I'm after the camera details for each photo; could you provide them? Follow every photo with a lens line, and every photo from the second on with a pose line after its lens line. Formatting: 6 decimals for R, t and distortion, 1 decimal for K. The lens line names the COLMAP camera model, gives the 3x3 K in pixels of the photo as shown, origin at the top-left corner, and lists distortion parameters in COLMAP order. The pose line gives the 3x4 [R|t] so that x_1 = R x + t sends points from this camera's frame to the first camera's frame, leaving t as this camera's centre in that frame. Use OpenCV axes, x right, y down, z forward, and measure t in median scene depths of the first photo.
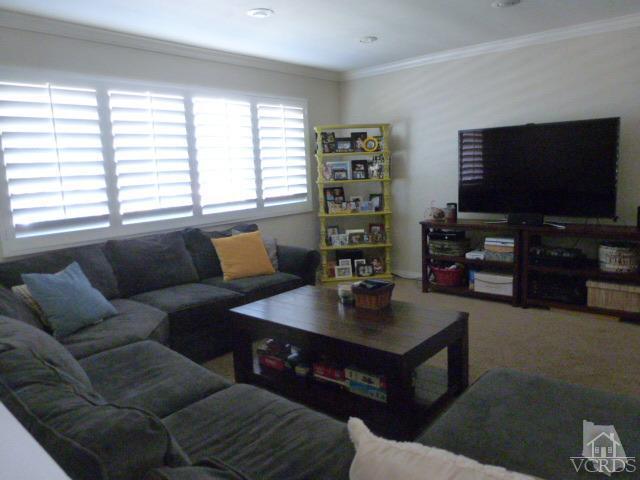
lens RADIAL K [[461.4, 0, 320.1], [0, 461.4, 241.5], [0, 0, 1]] dist [-0.046202, 0.012170]
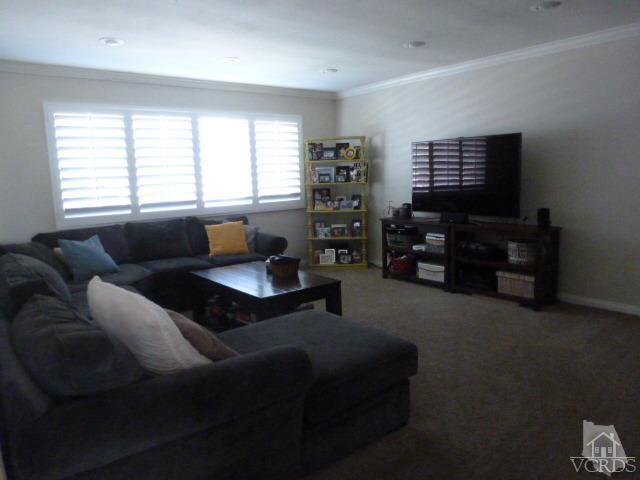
lens RADIAL K [[461.4, 0, 320.1], [0, 461.4, 240.5], [0, 0, 1]] dist [-0.046202, 0.012170]
pose [[0.981995, 0.039074, -0.184824, 0.323440], [-0.040346, 0.999181, -0.003124, 0.027334], [0.184550, 0.010524, 0.982767, -0.232261]]
